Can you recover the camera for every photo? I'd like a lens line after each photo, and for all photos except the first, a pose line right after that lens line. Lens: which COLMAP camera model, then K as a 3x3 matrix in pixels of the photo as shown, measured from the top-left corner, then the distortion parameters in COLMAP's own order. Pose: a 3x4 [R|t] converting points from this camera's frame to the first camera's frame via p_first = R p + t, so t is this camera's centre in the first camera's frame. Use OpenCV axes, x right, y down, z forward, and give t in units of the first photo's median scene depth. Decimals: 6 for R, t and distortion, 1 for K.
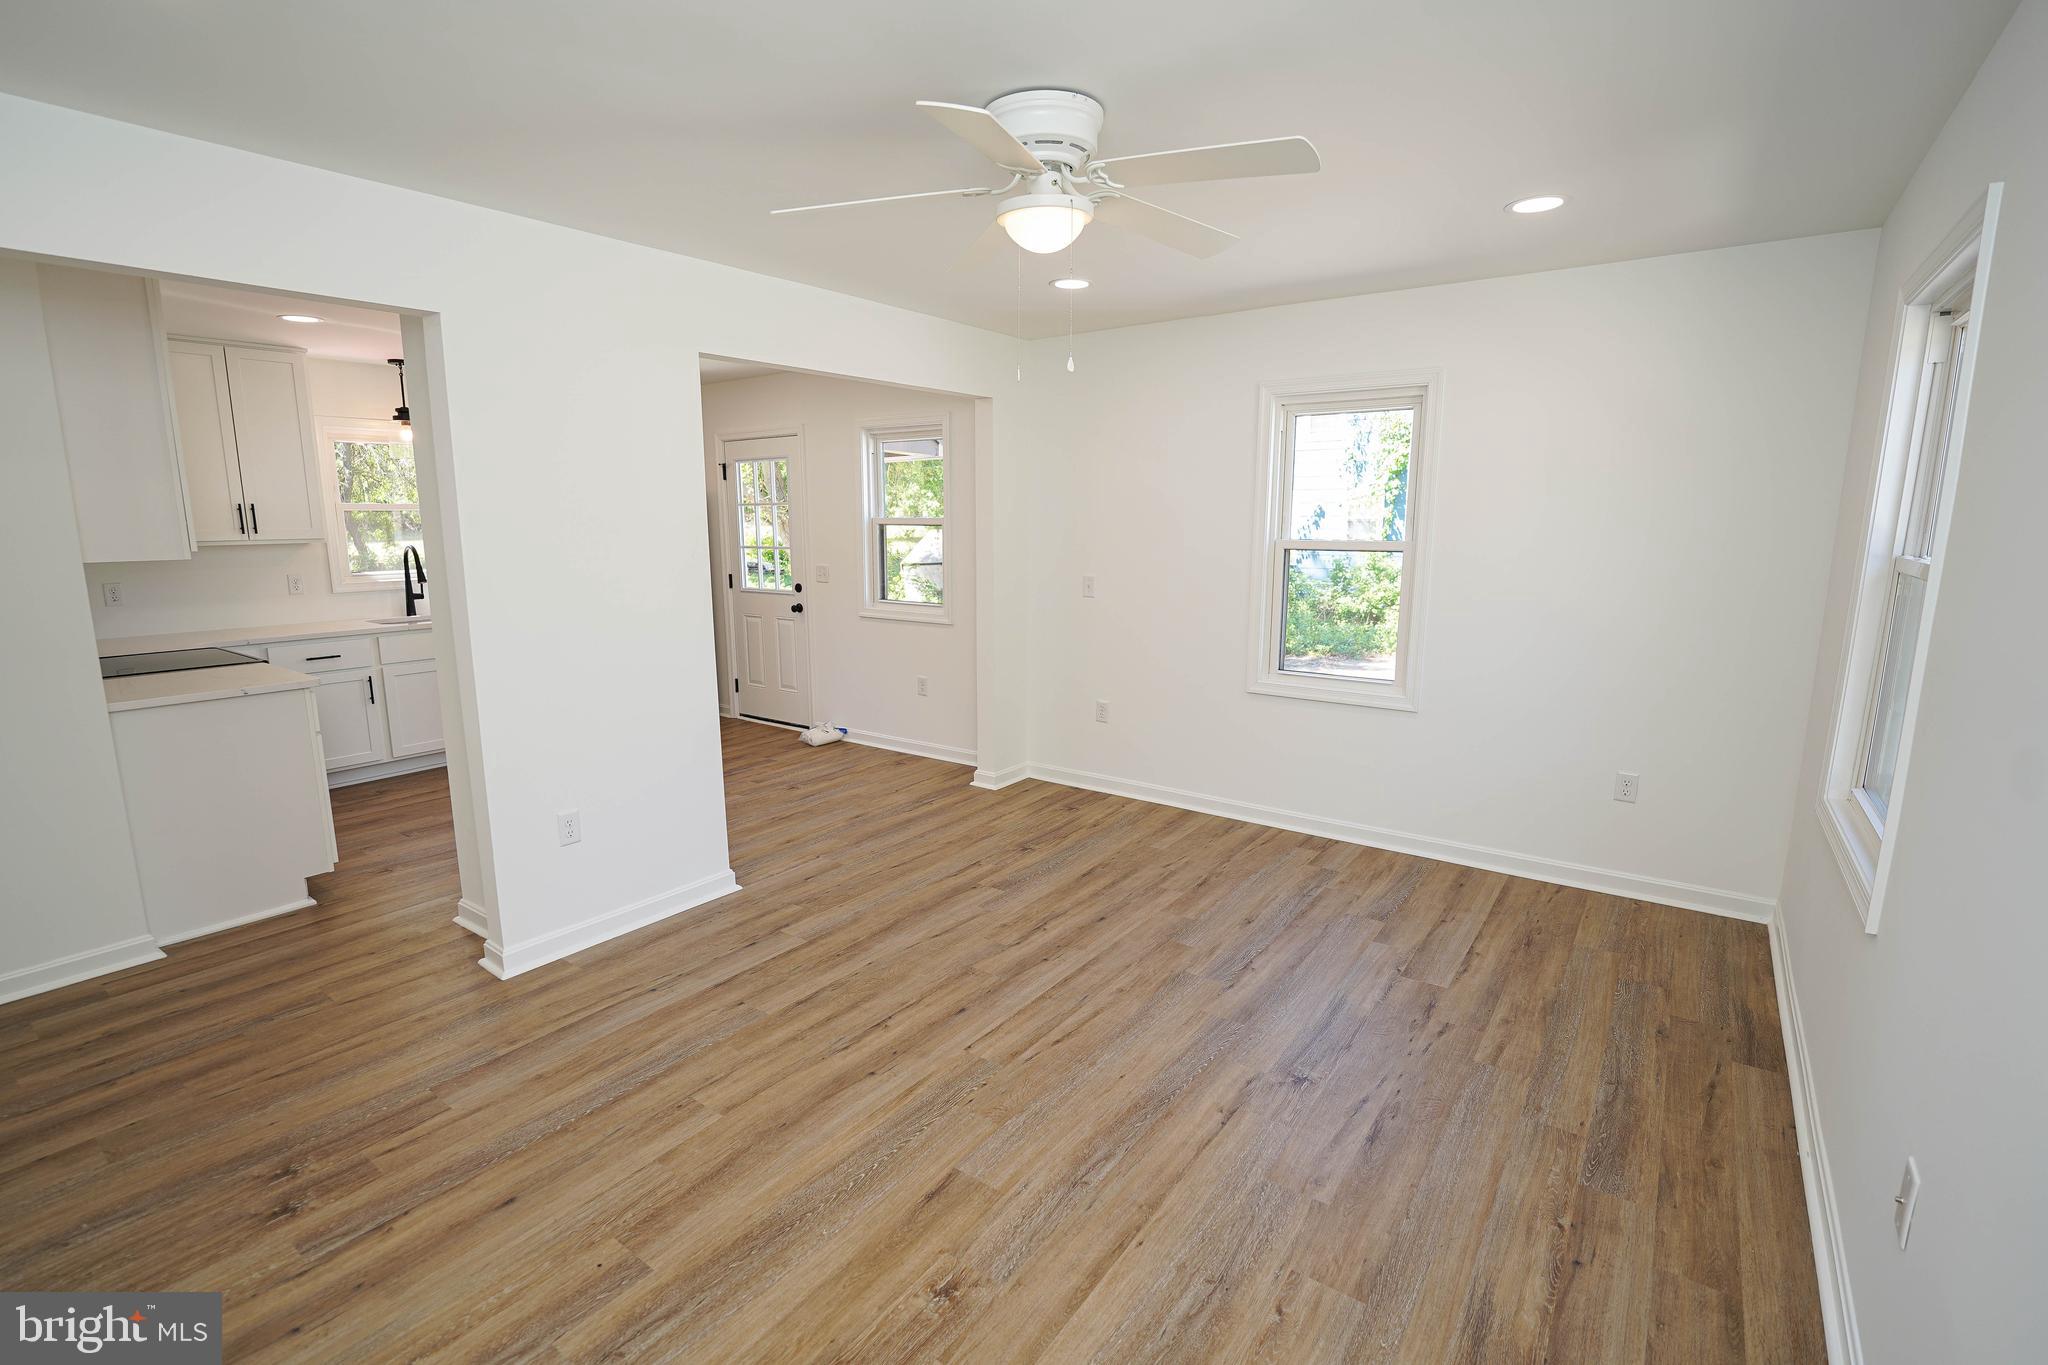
lens RADIAL K [[936.1, 0, 1000.2], [0, 936.1, 690.0], [0, 0, 1]] dist [-0.017295, 0.000384]
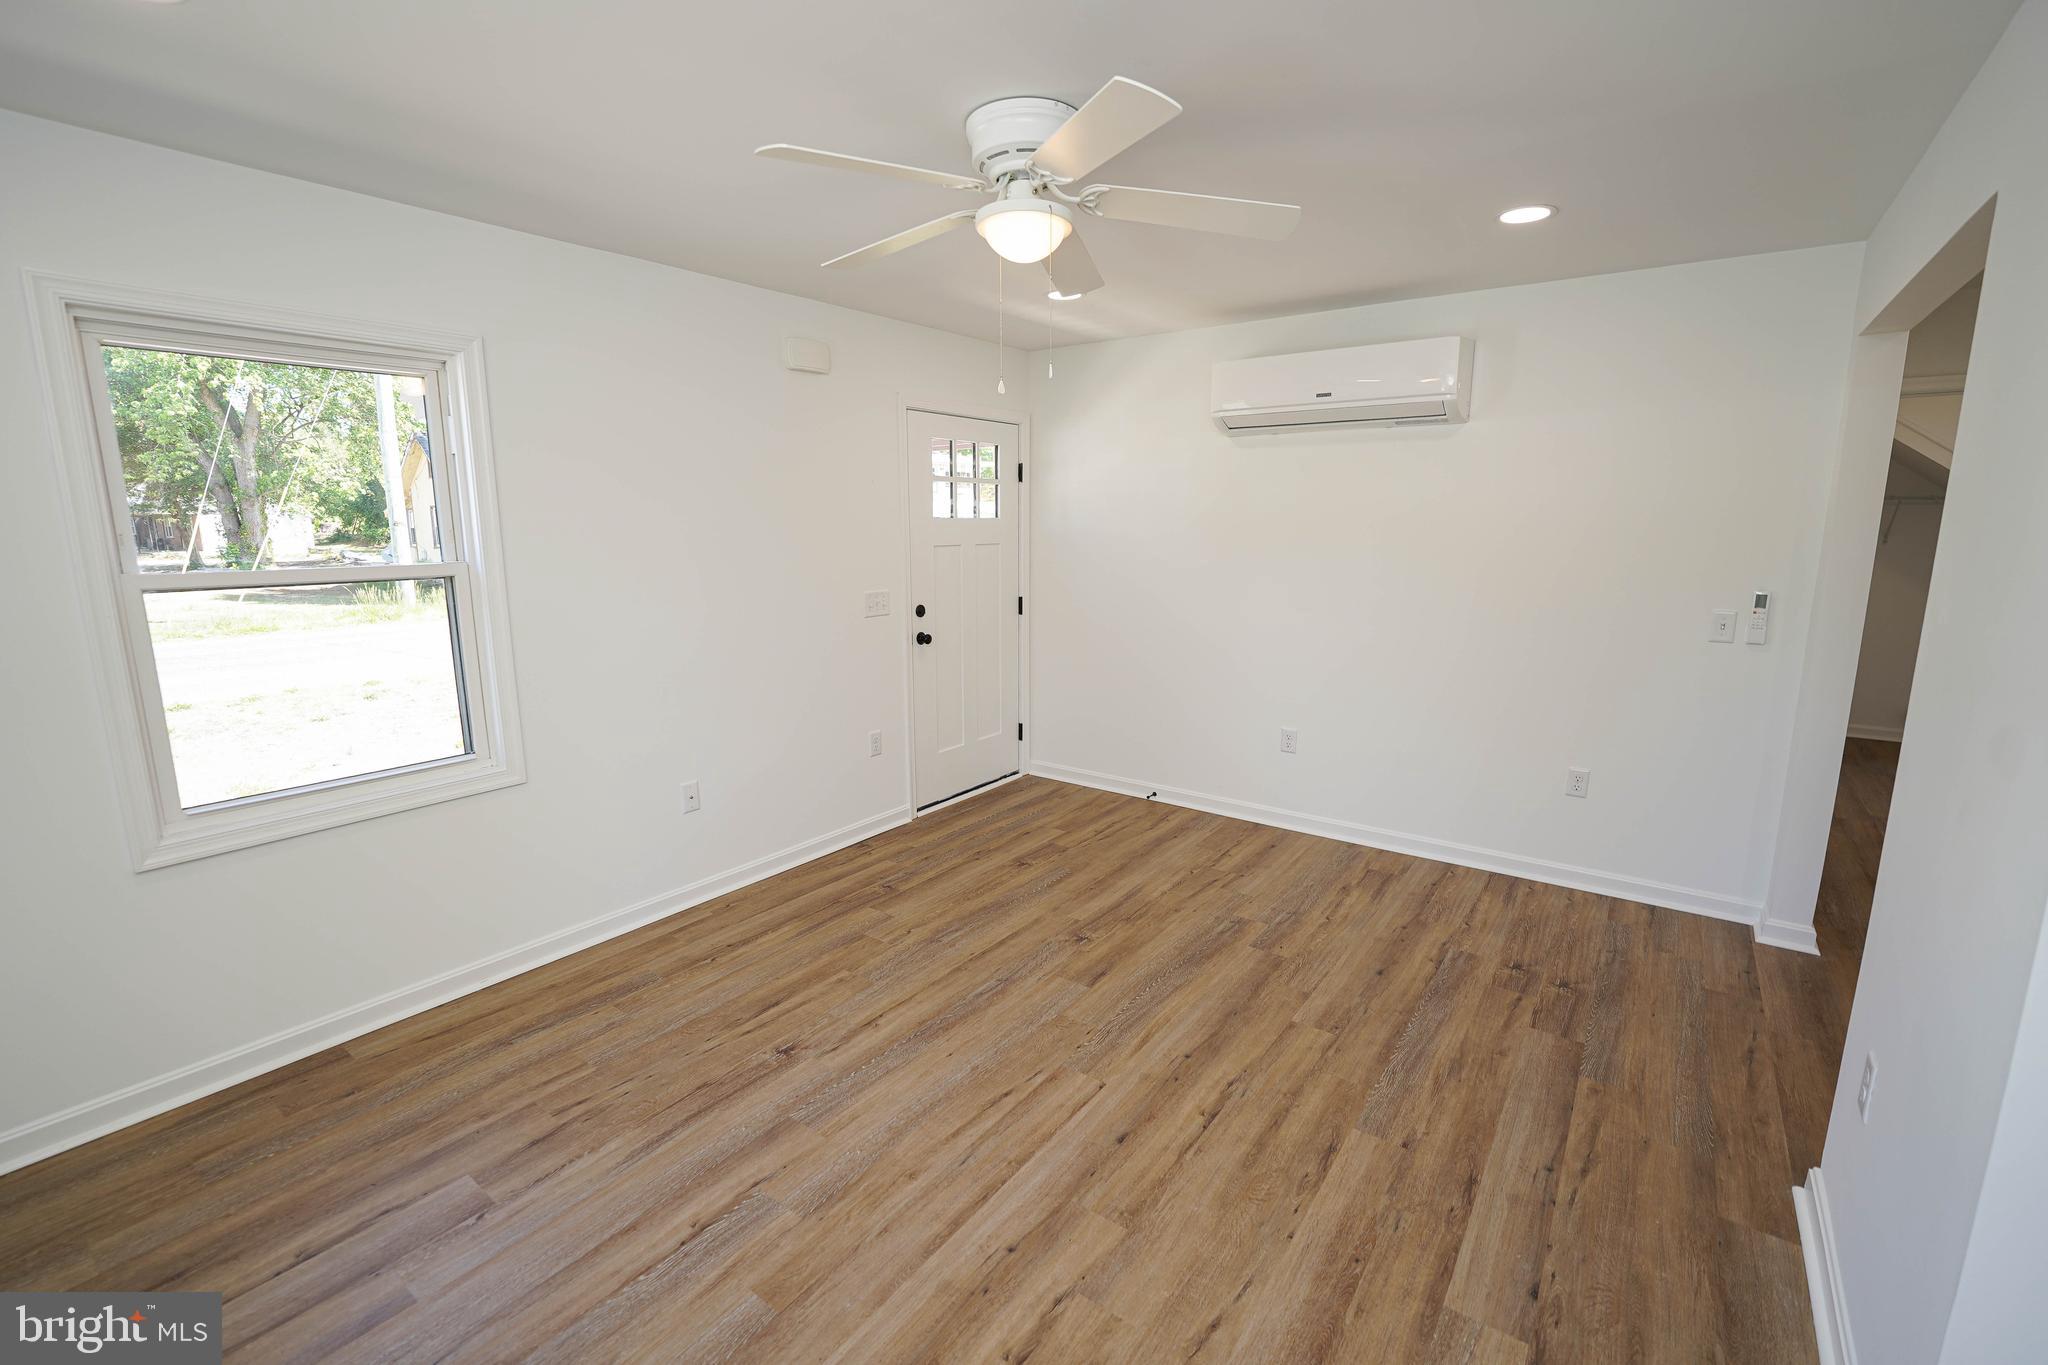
lens RADIAL K [[893.7, 0, 992.8], [0, 893.7, 679.4], [0, 0, 1]] dist [-0.020149, -0.000192]
pose [[-0.999802, 0.005028, 0.019228, 0.053482], [0.011463, 0.936216, 0.351238, -0.302154], [-0.016236, 0.351389, -0.936089, 1.595396]]
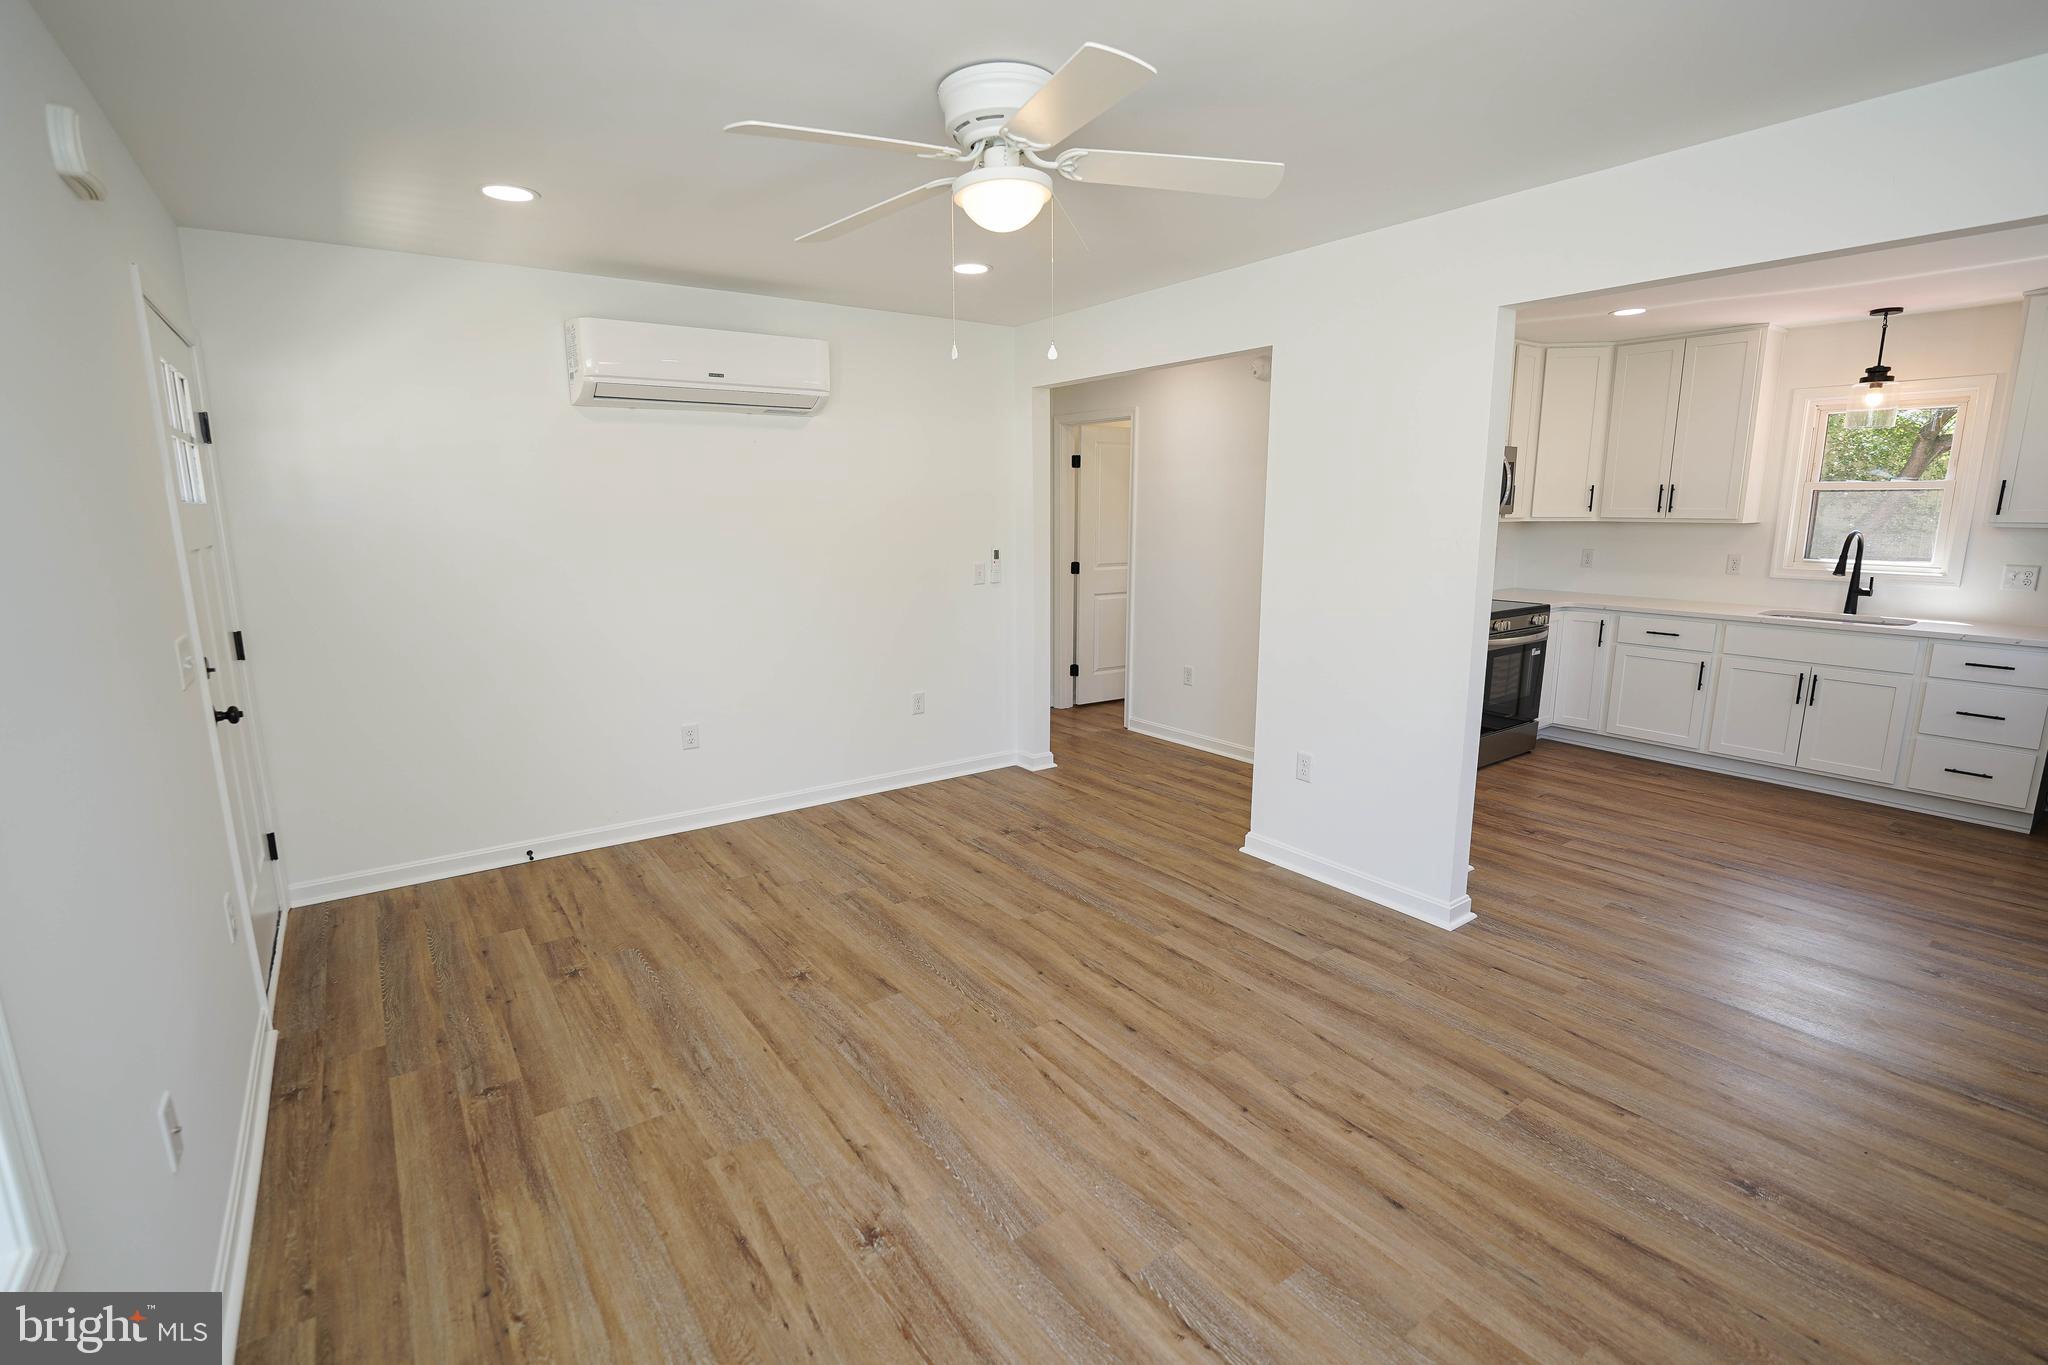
lens RADIAL K [[932.6, 0, 1024.0], [0, 932.6, 682.5], [0, 0, 1]] dist [-0.018582, -0.000406]
pose [[-0.299544, 0.185802, -0.935816, 0.810263], [-0.166278, 0.955677, 0.242969, -0.202073], [0.939481, 0.228386, -0.255373, 1.067954]]
